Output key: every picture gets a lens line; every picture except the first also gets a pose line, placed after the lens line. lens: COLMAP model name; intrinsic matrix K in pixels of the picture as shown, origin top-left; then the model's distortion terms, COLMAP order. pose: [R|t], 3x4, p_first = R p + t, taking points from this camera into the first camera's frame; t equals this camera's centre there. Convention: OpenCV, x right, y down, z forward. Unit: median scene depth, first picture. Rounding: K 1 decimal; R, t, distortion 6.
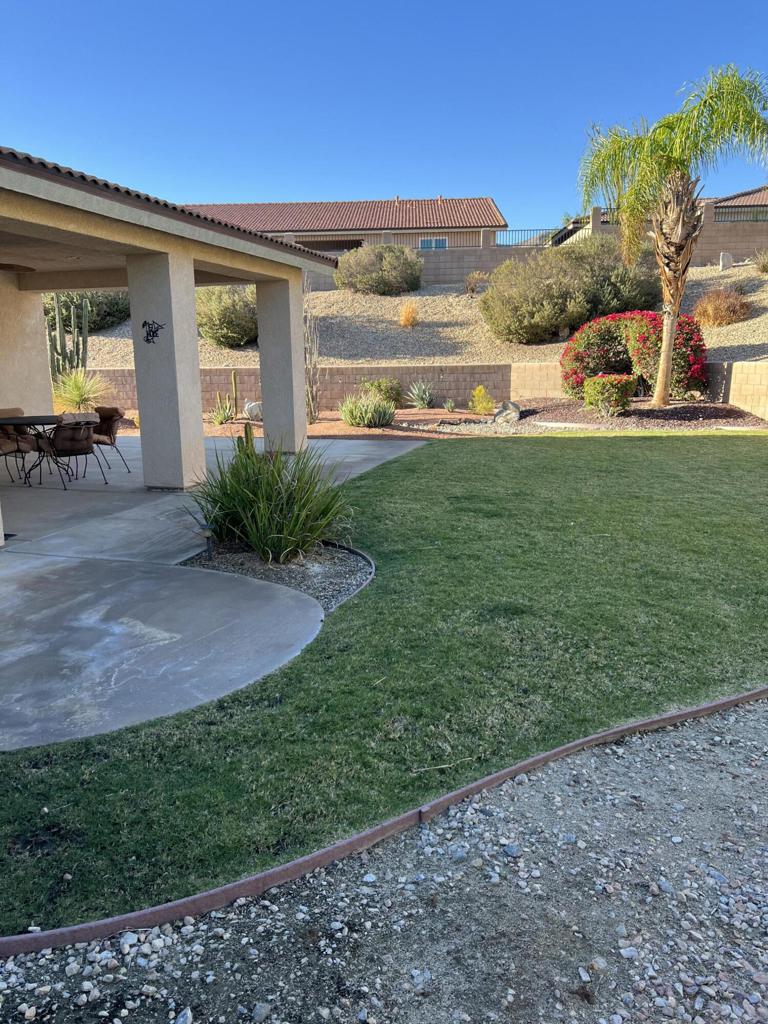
lens RADIAL K [[767.6, 0, 379.1], [0, 767.6, 515.2], [0, 0, 1]] dist [0.057097, -0.065407]
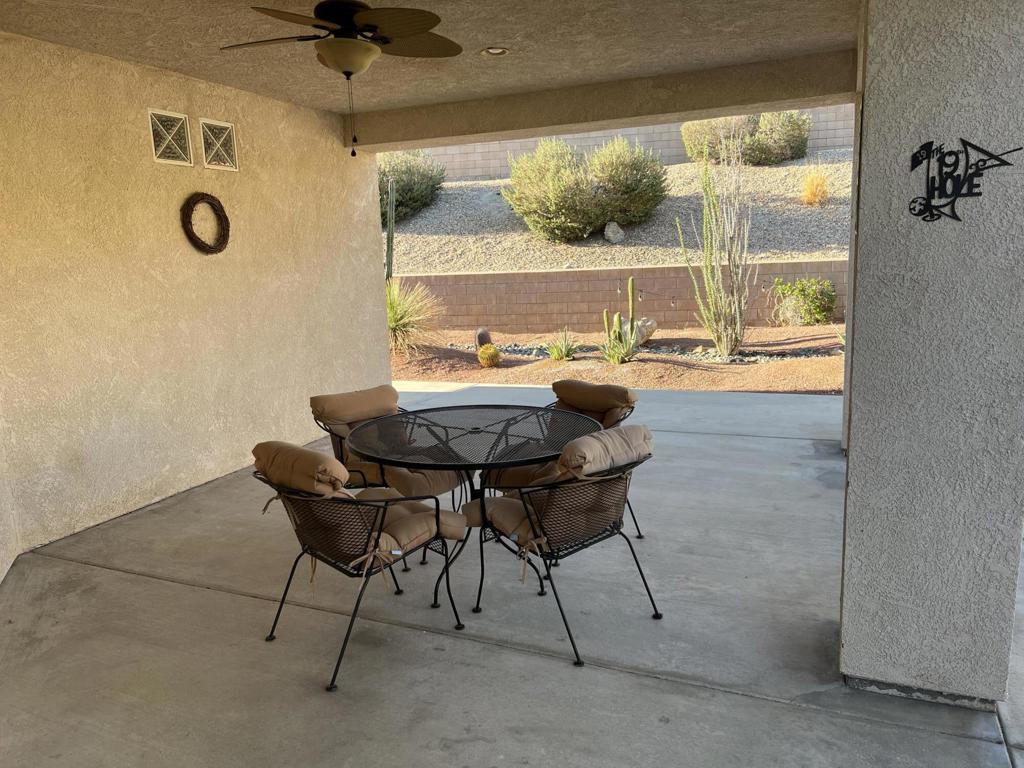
lens RADIAL K [[767.6, 0, 518.1], [0, 767.6, 384.0], [0, 0, 1]] dist [0.057097, -0.065407]
pose [[0.994485, -0.006543, -0.104679, -0.174412], [0.003275, 0.999503, -0.031356, -0.063298], [0.104832, 0.030840, 0.994012, 0.289222]]
